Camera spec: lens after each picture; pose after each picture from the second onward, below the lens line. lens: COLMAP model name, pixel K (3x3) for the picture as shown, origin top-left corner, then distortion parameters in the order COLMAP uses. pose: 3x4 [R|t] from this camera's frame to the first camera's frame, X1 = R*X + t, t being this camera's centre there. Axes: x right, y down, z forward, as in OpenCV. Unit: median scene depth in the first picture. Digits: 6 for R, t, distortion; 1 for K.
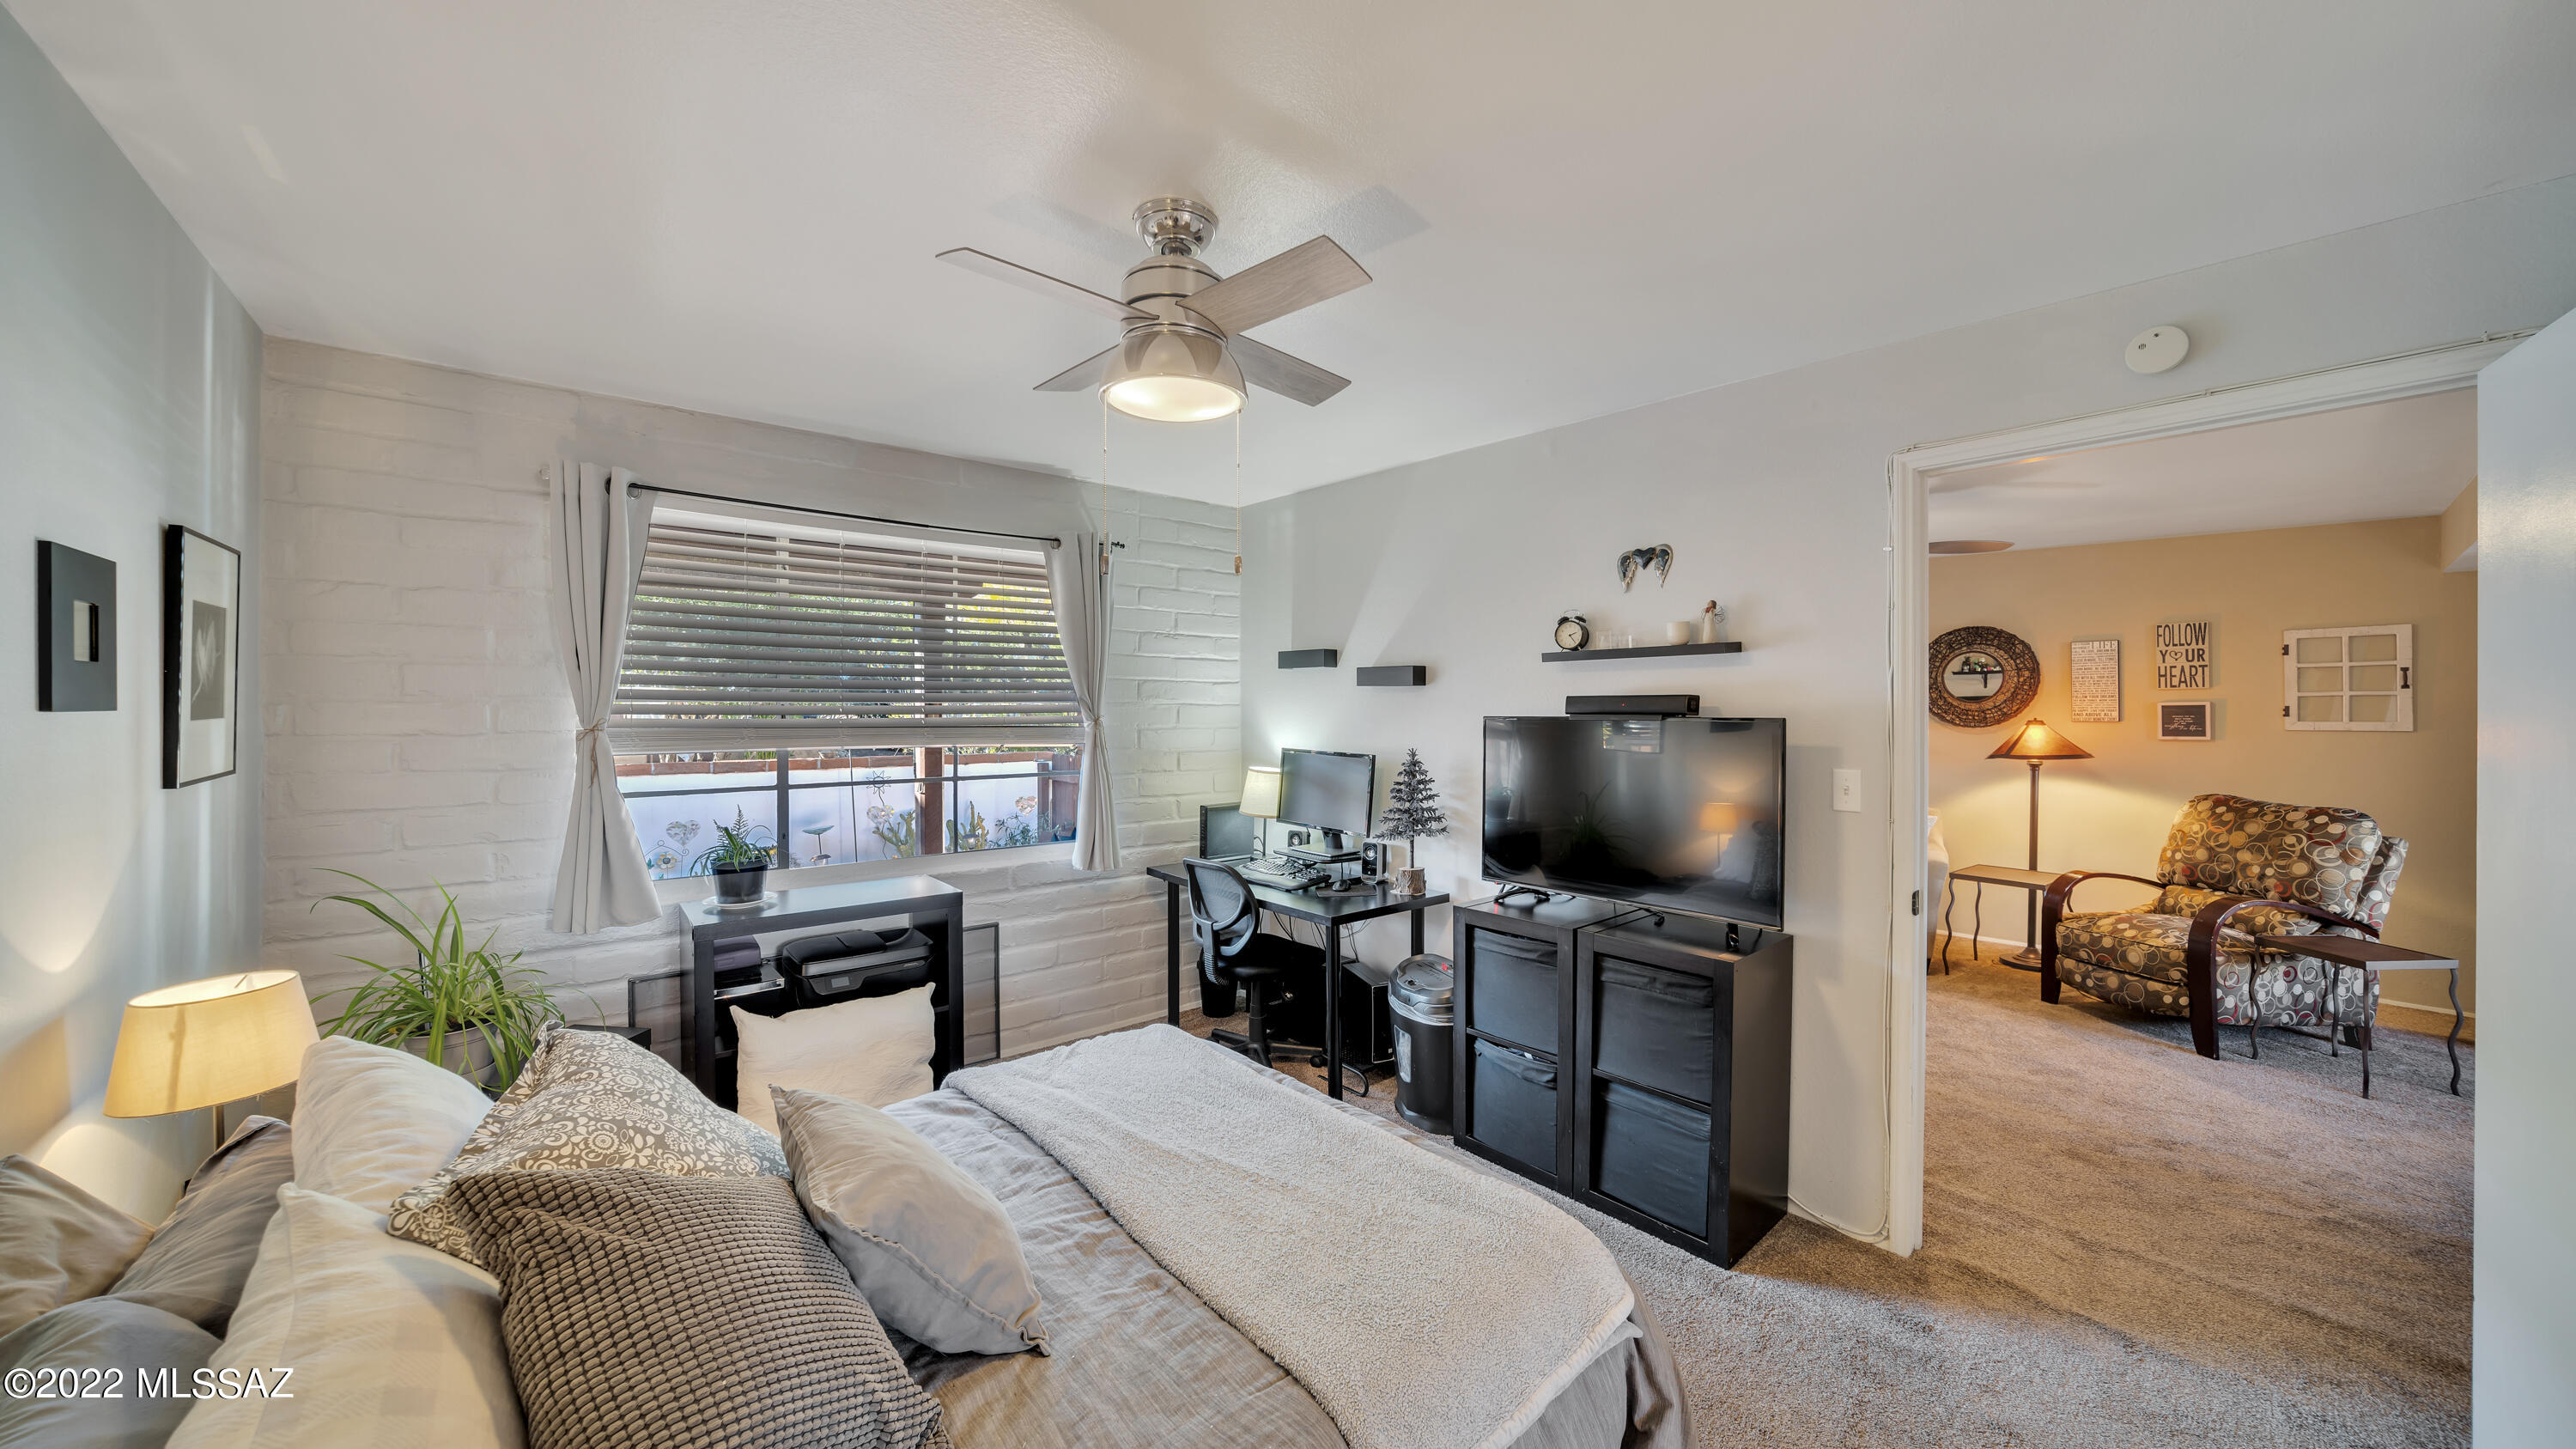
lens RADIAL K [[886.8, 0, 1274.0], [0, 886.8, 710.0], [0, 0, 1]] dist [-0.027436, 0.004151]
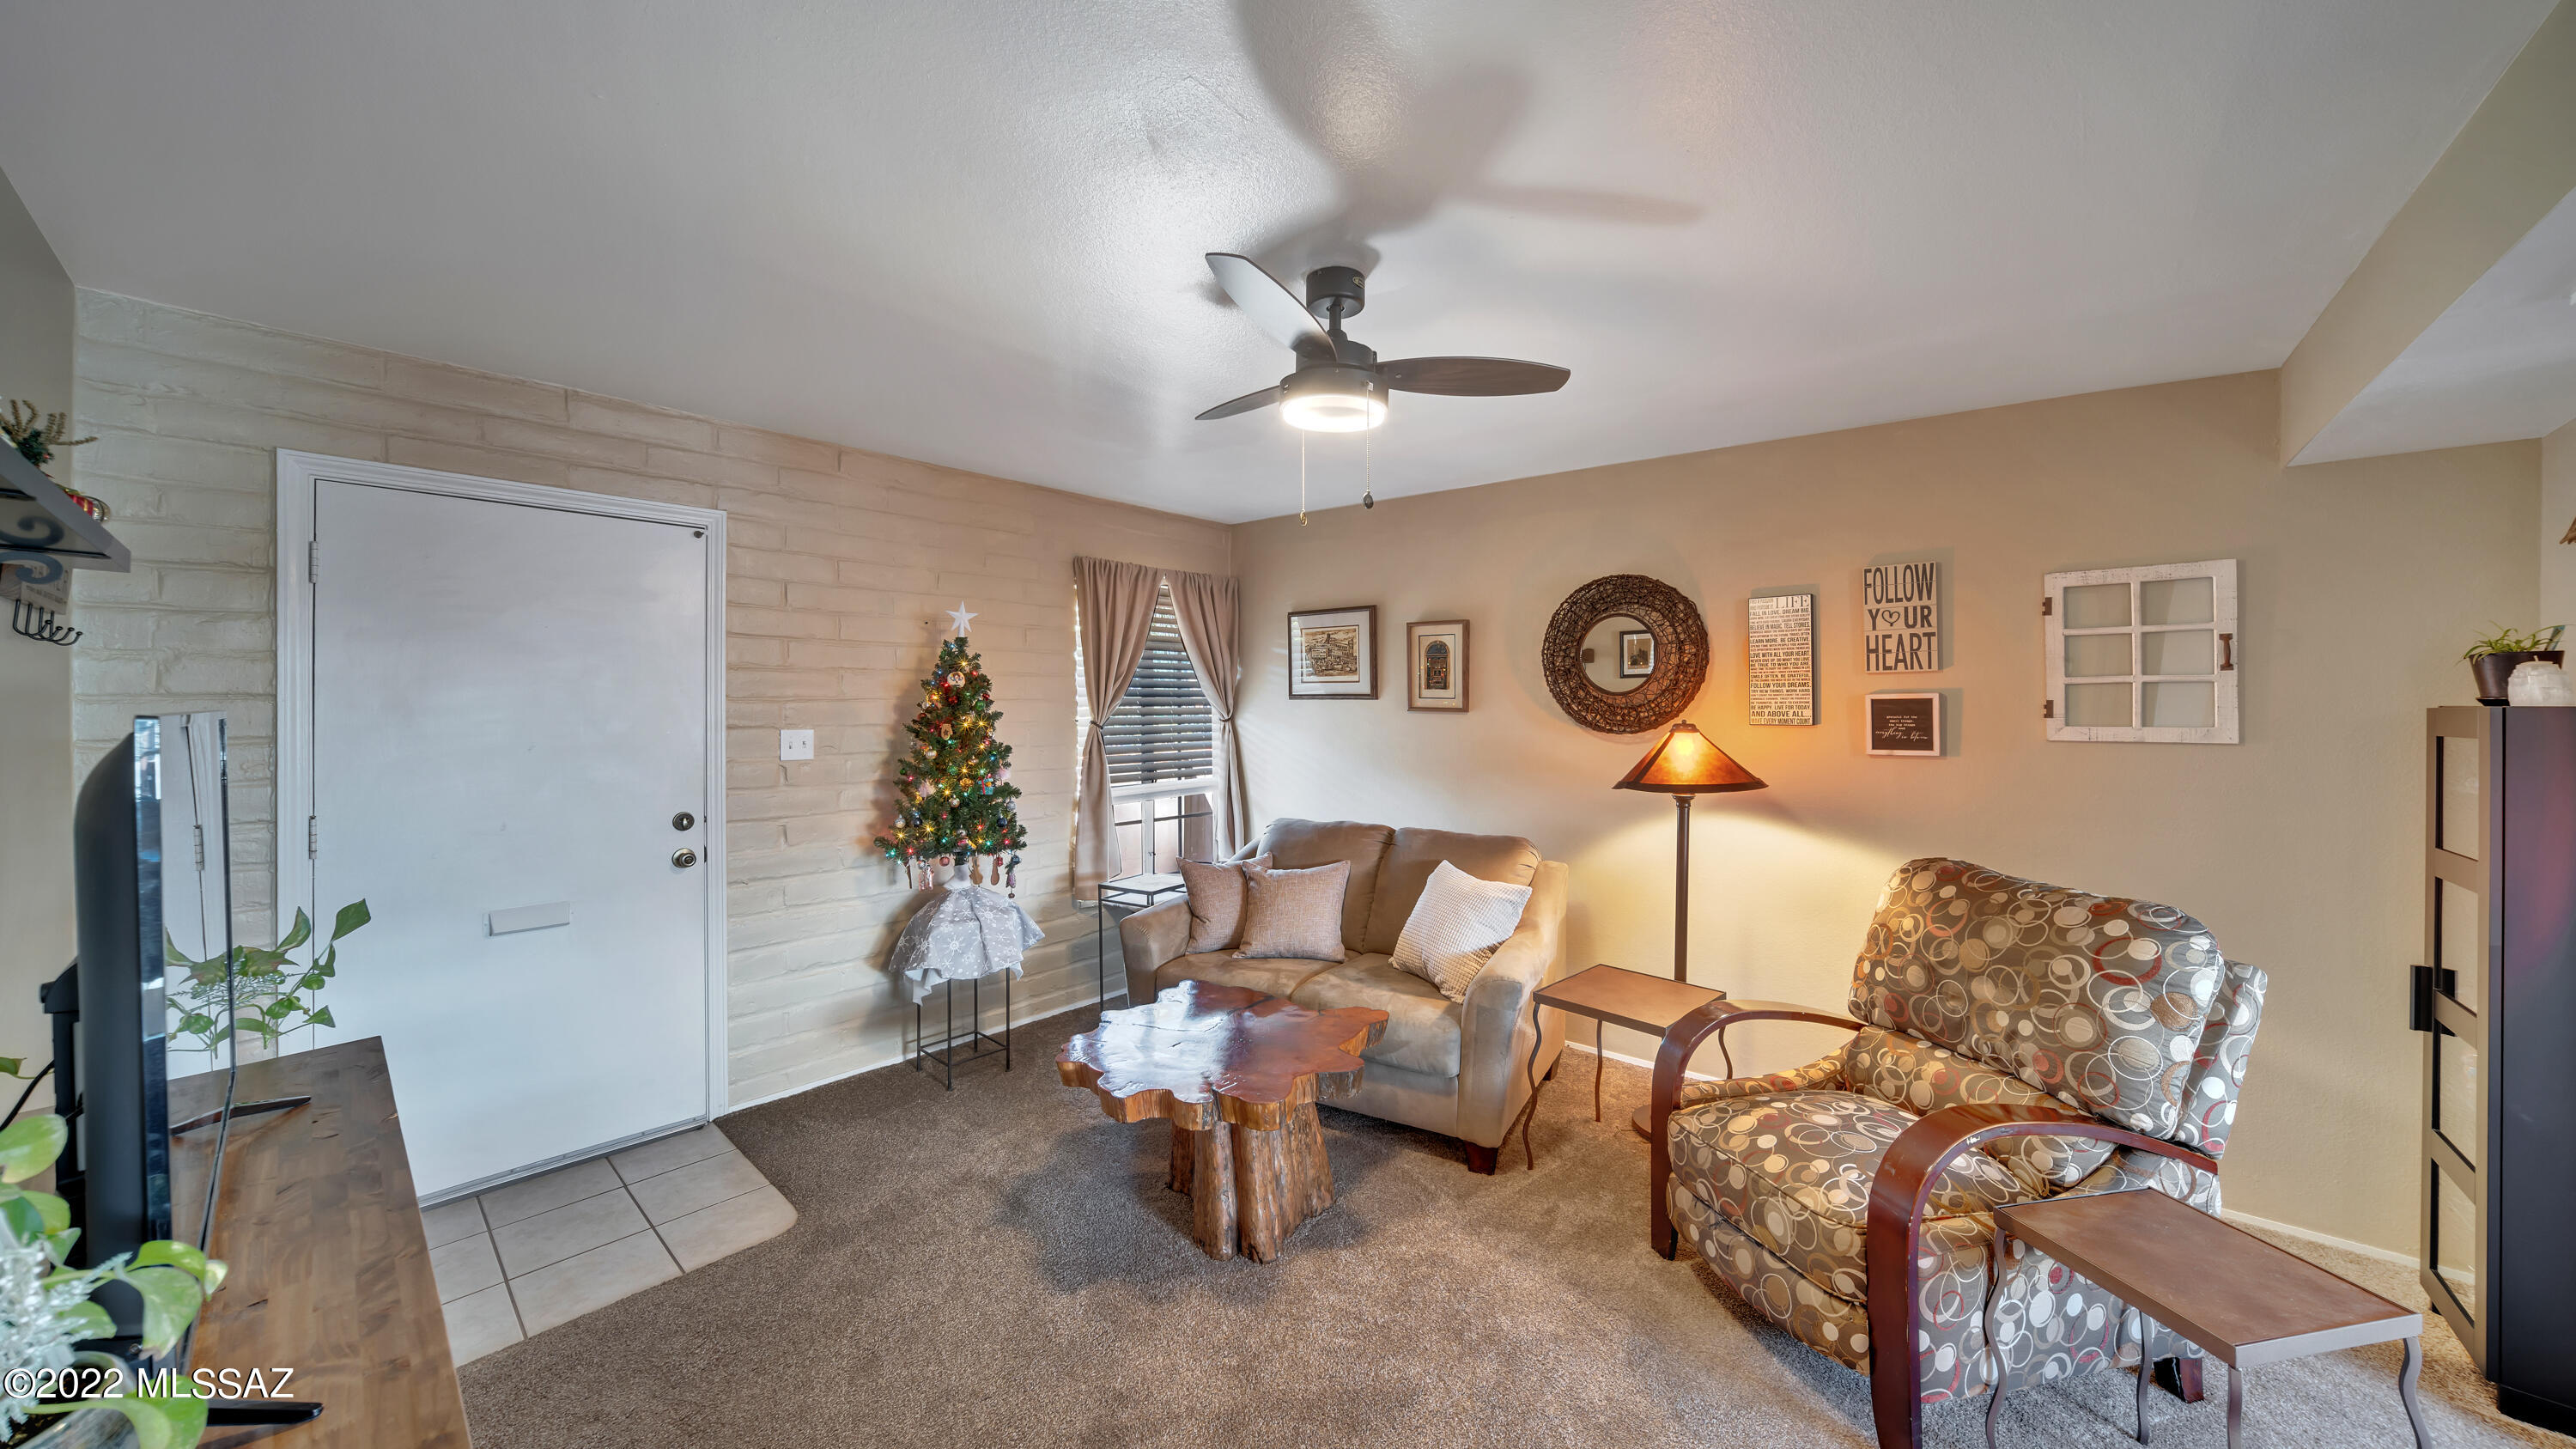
lens RADIAL K [[886.8, 0, 1285.2], [0, 886.8, 707.1], [0, 0, 1]] dist [-0.027436, 0.004151]
pose [[0.987836, -0.001546, 0.155489, 0.650567], [0.001153, 0.999996, 0.002612, -0.002152], [-0.155492, -0.002401, 0.987834, 0.565312]]
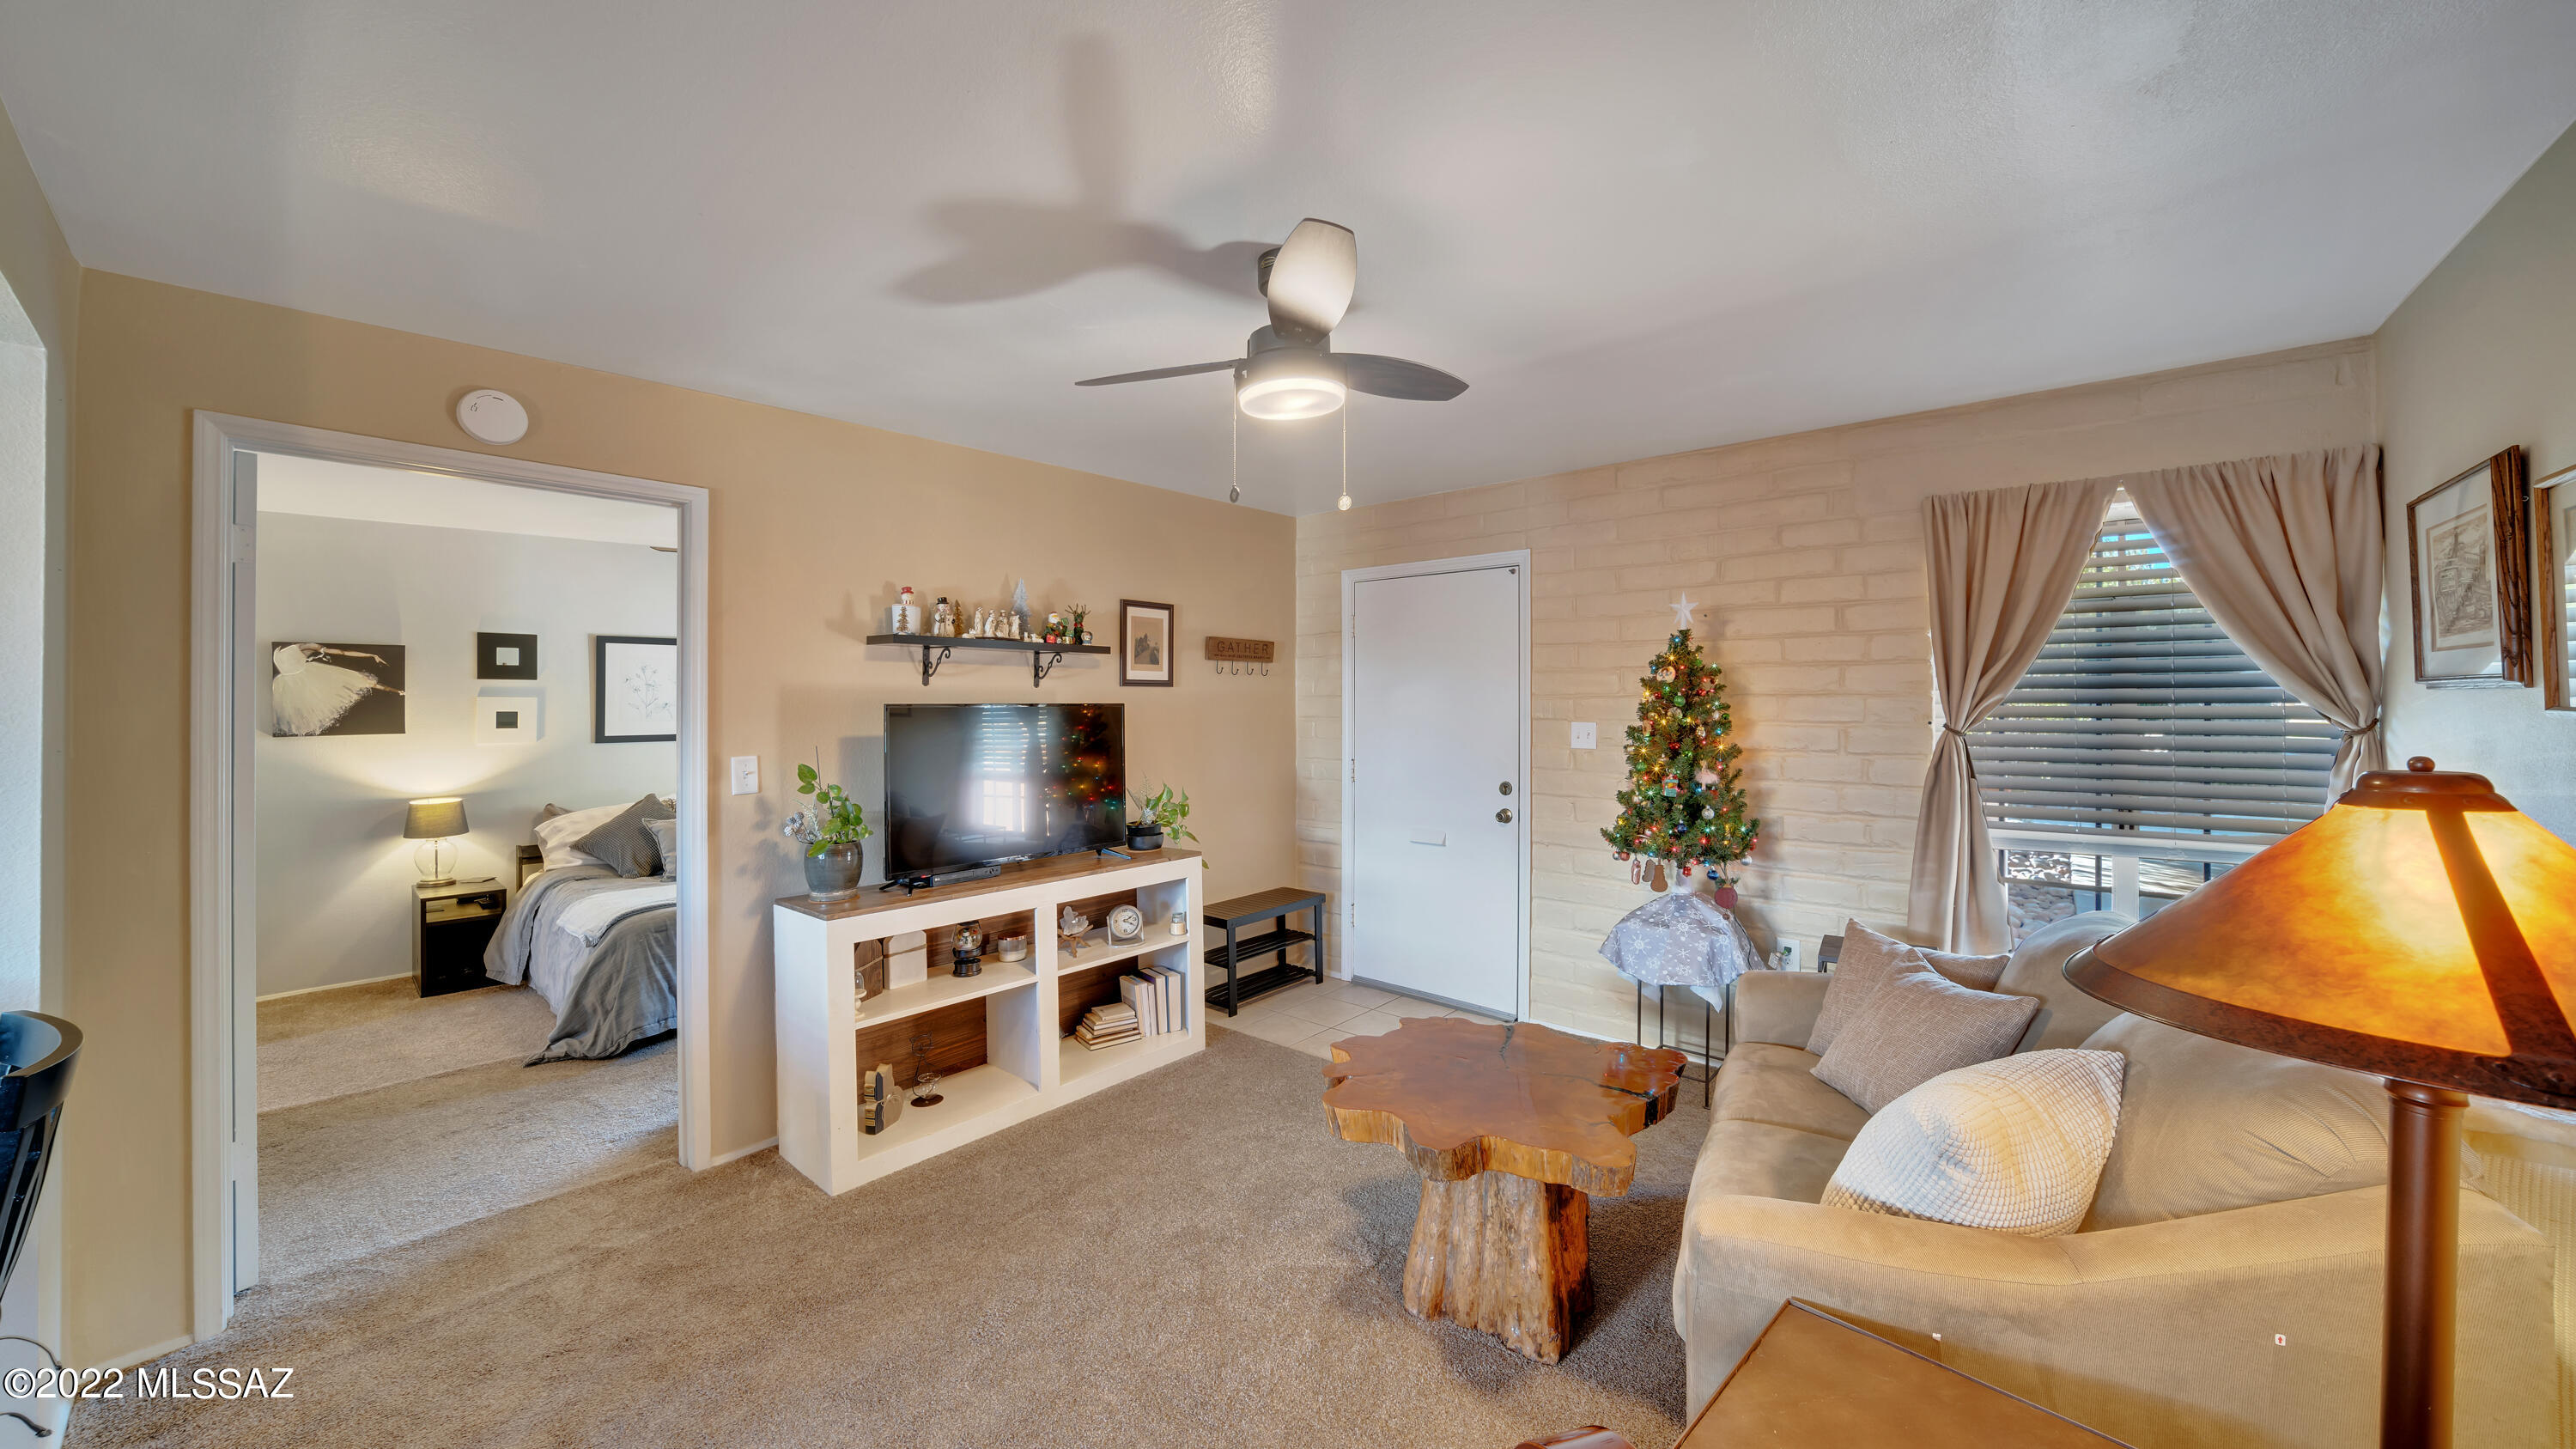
lens RADIAL K [[886.8, 0, 1320.9], [0, 886.8, 686.0], [0, 0, 1]] dist [-0.027436, 0.004151]
pose [[0.173166, -0.018195, -0.984725, 1.250970], [0.001299, 0.999833, -0.018246, -0.001952], [0.984892, 0.001880, 0.173161, 1.016636]]
